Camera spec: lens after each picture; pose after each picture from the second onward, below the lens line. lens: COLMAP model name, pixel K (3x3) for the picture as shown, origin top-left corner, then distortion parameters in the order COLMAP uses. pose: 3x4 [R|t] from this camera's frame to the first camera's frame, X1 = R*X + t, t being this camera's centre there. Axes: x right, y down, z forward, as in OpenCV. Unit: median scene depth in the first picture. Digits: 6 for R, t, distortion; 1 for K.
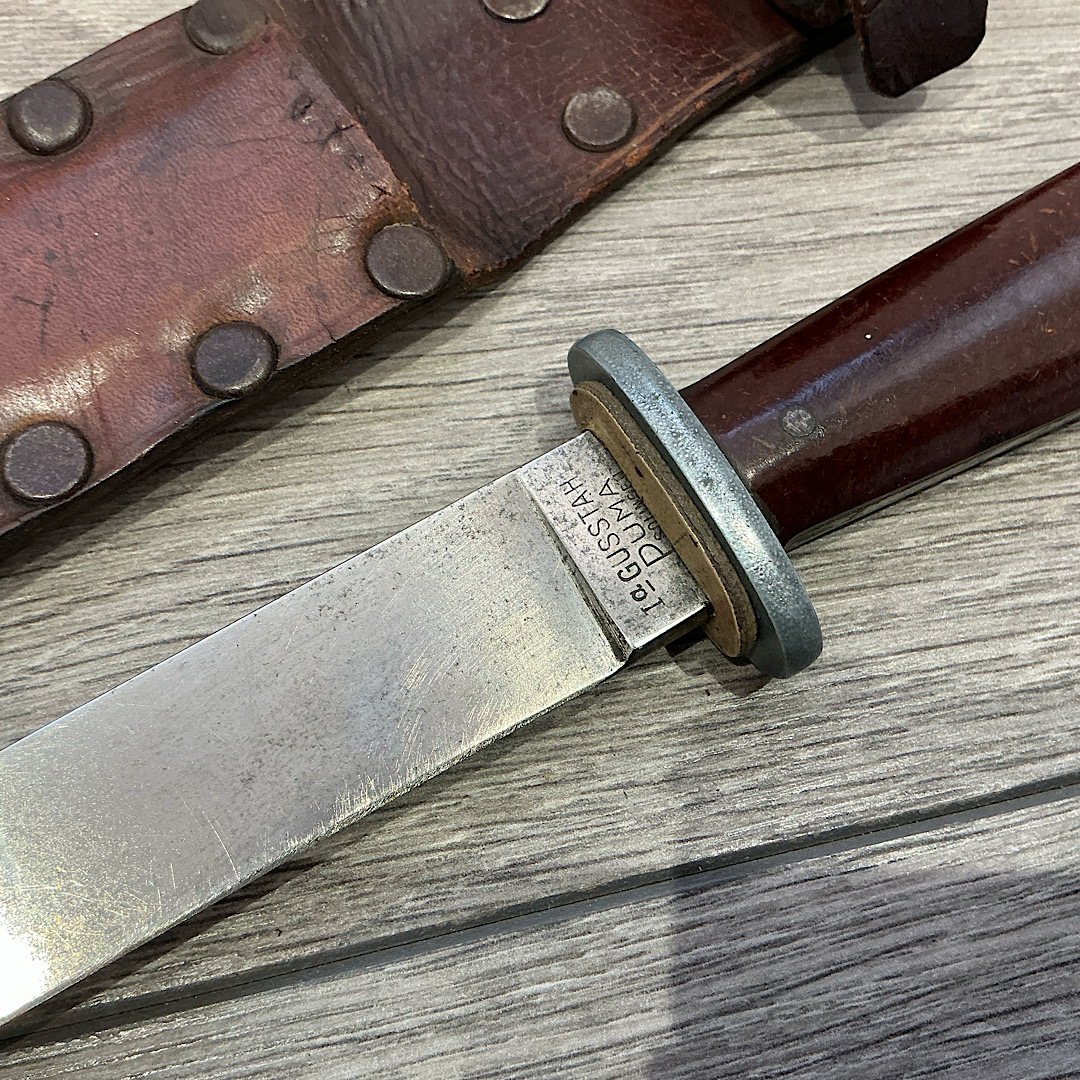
lens RADIAL K [[1209.4, 0, 540.0], [0, 1209.4, 540.0], [0, 0, 1]] dist [0.143333, -0.338464]
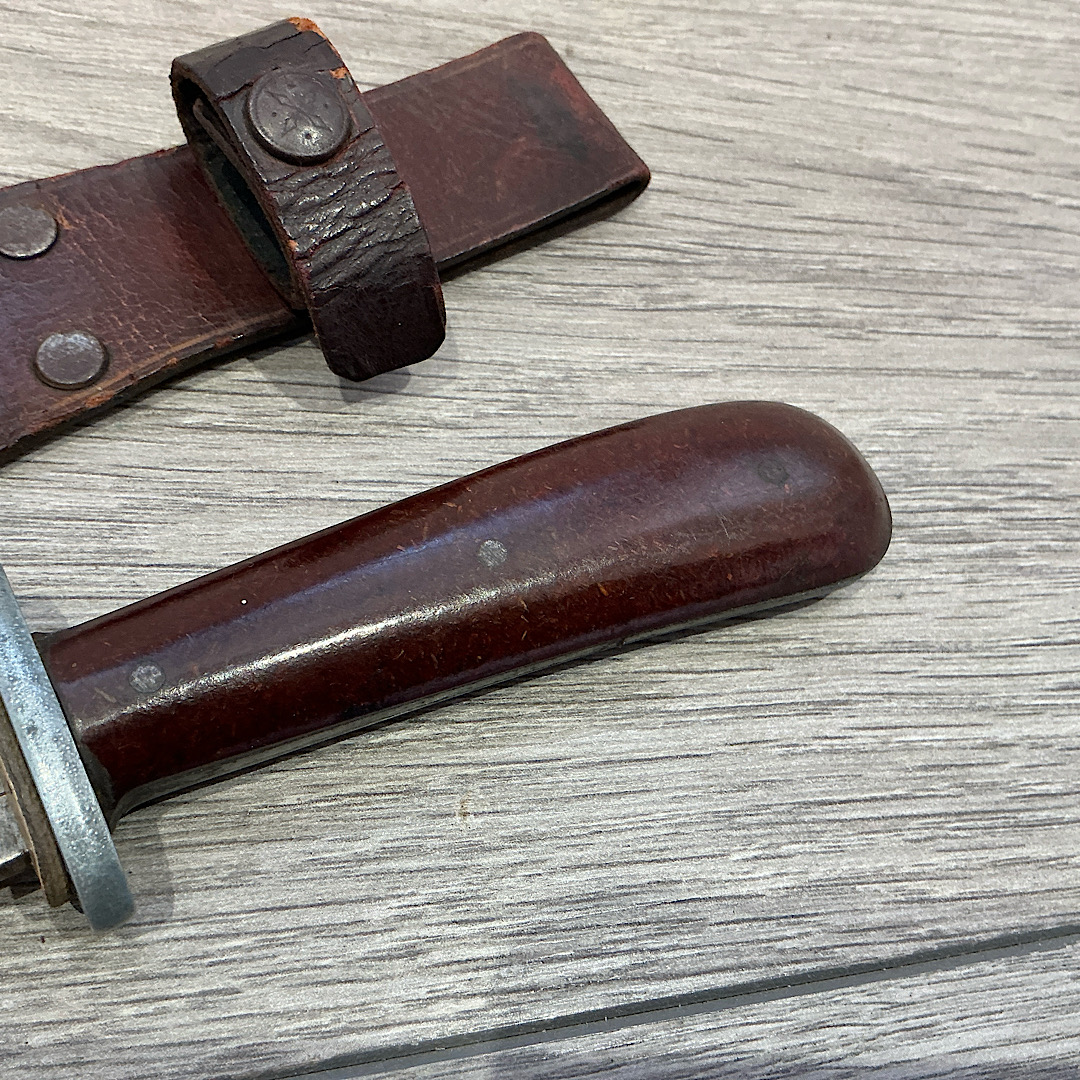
lens RADIAL K [[1209.4, 0, 540.0], [0, 1209.4, 540.0], [0, 0, 1]] dist [0.143333, -0.338464]
pose [[0.982643, 0.121111, 0.140517, 0.345341], [-0.099537, 0.983426, -0.151542, -0.079982], [-0.156542, 0.134925, 0.978412, -0.076920]]
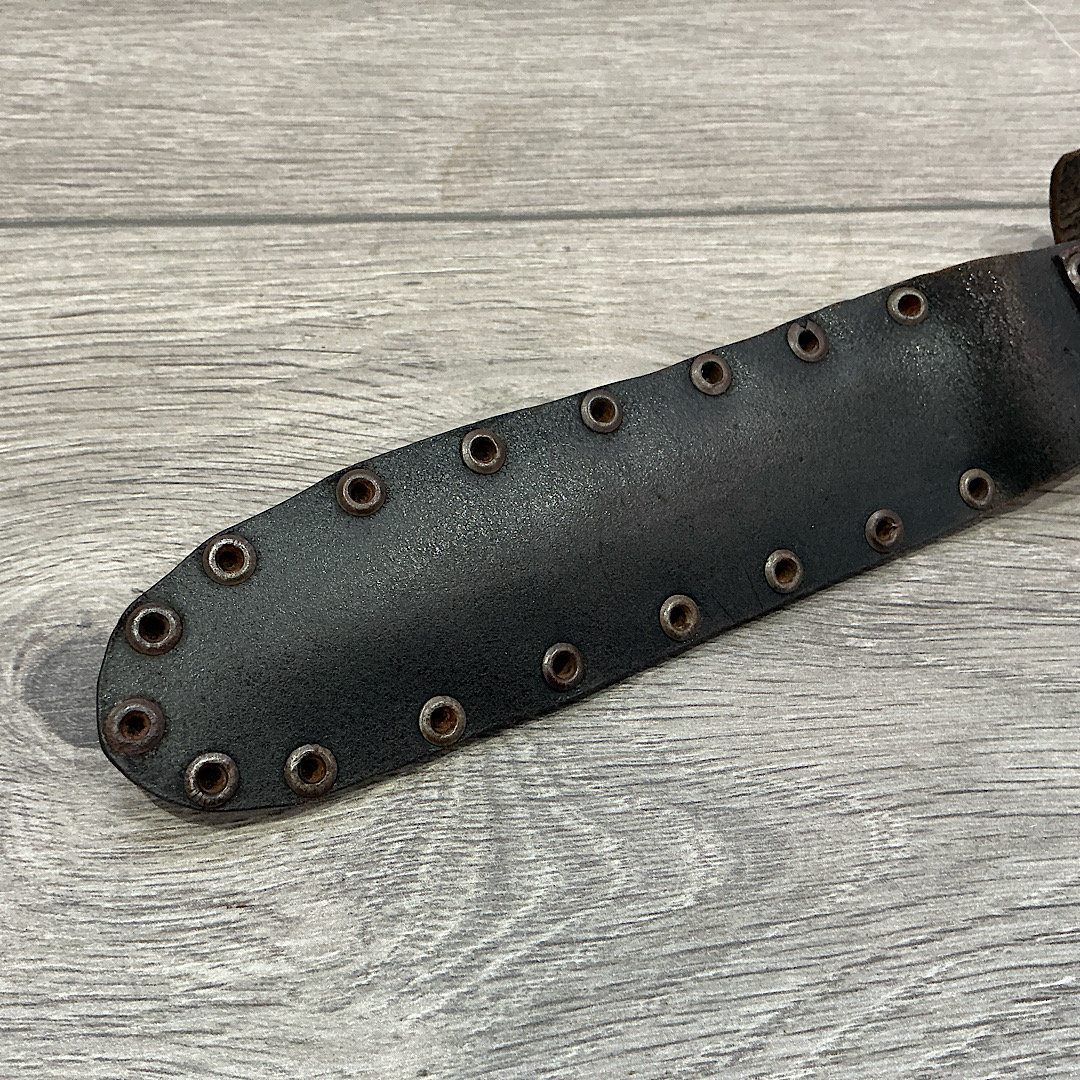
lens RADIAL K [[1209.4, 0, 540.0], [0, 1209.4, 540.0], [0, 0, 1]] dist [0.143333, -0.338464]
pose [[0.996403, 0.083823, -0.012419, -0.820438], [-0.083271, 0.941435, -0.326751, 0.119956], [-0.015697, 0.326610, 0.945029, -0.418029]]
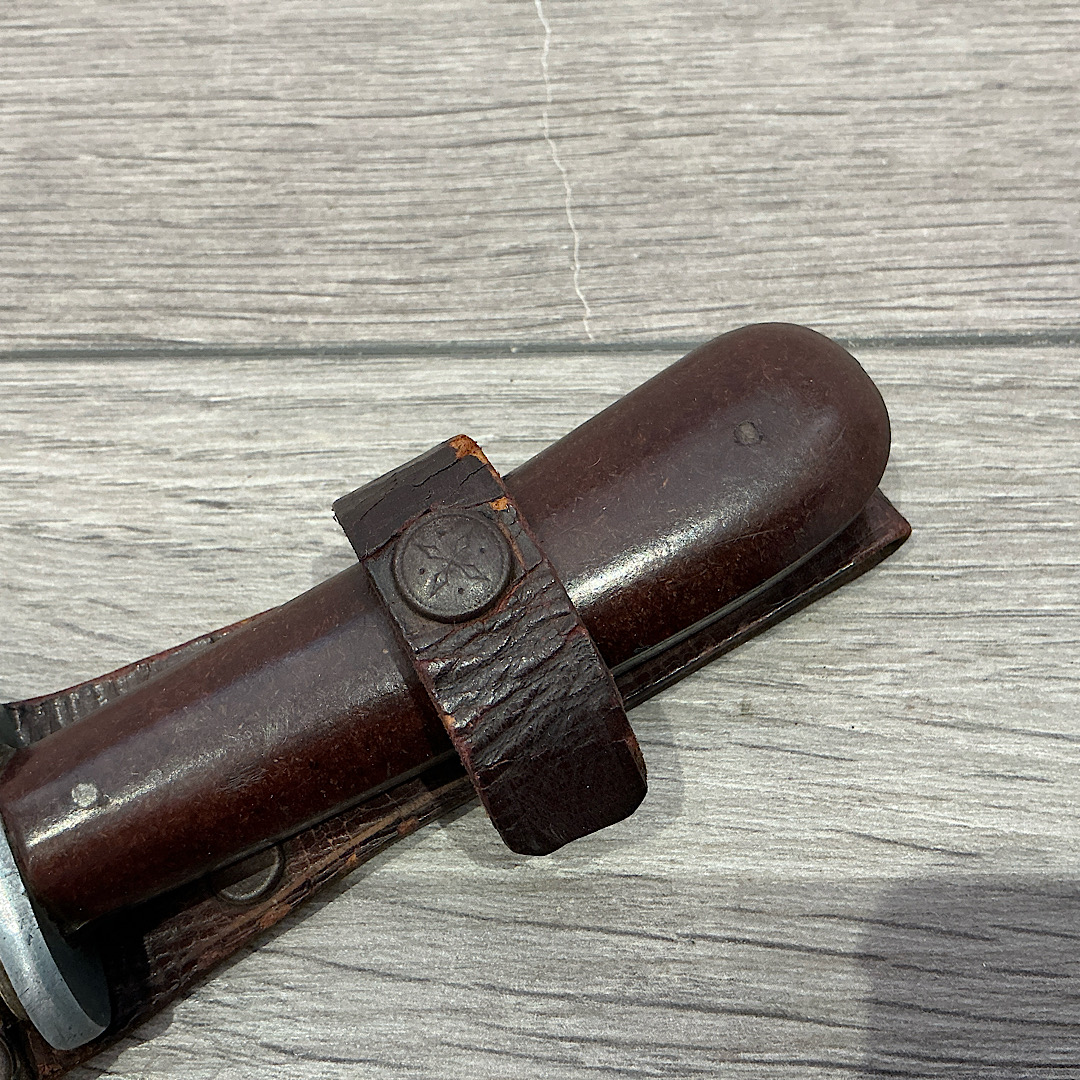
lens RADIAL K [[1209.4, 0, 540.0], [0, 1209.4, 540.0], [0, 0, 1]] dist [0.143333, -0.338464]
pose [[0.976952, 0.162465, -0.138455, 0.469125], [-0.179782, 0.975939, -0.123379, -0.904491], [0.115078, 0.145428, 0.982653, 0.188362]]
